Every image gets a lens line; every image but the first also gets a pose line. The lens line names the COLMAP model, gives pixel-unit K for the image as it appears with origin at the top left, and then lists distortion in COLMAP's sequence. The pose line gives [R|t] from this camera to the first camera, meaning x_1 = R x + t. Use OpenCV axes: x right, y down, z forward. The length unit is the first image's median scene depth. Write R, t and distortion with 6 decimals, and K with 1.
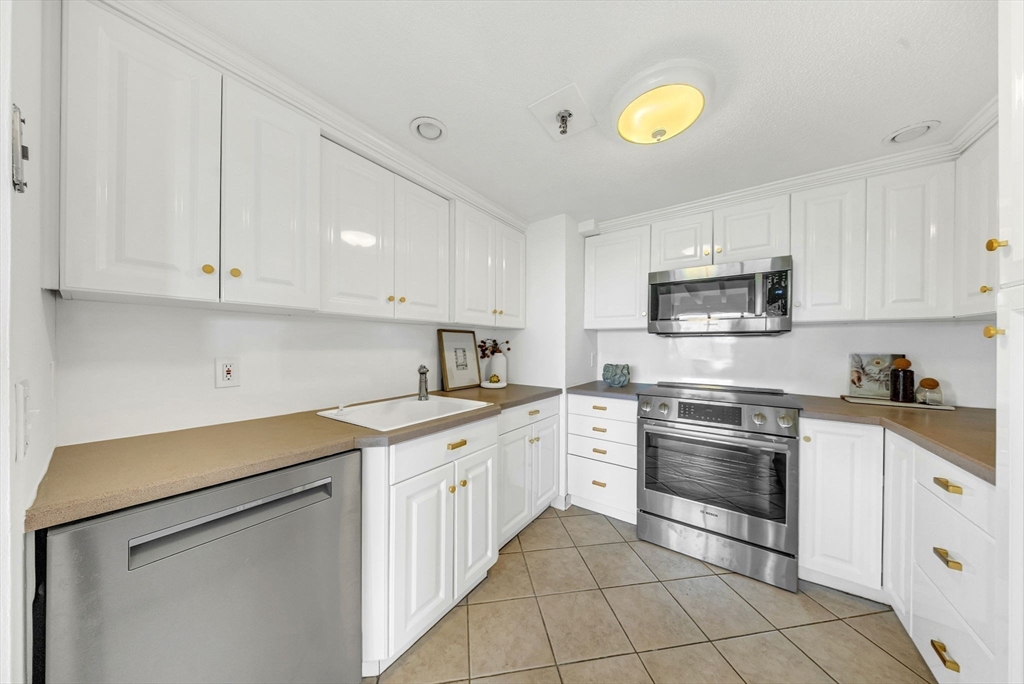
lens RADIAL K [[311.9, 0, 512.0], [0, 311.9, 342.0], [0, 0, 1]] dist [-0.000198, -0.000112]
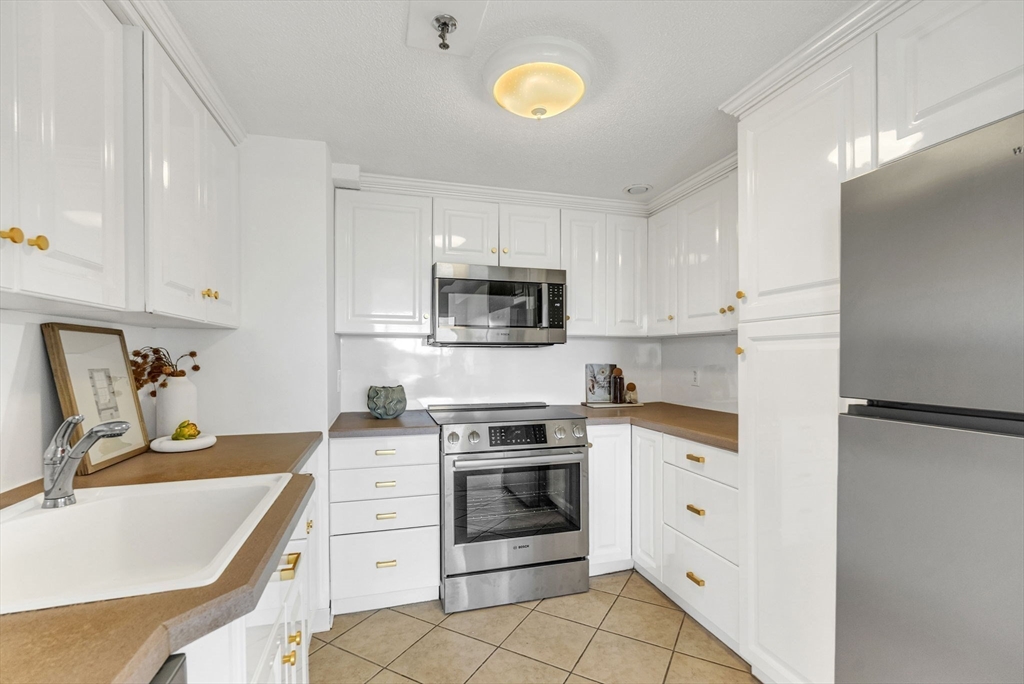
lens RADIAL K [[459.8, 0, 517.1], [0, 459.8, 352.6], [0, 0, 1]] dist [-0.001784, -0.000223]
pose [[0.610333, 0.000194, 0.792145, -0.391935], [-0.006225, 0.999970, 0.004551, -0.011934], [-0.792120, -0.007709, 0.610316, 0.197528]]
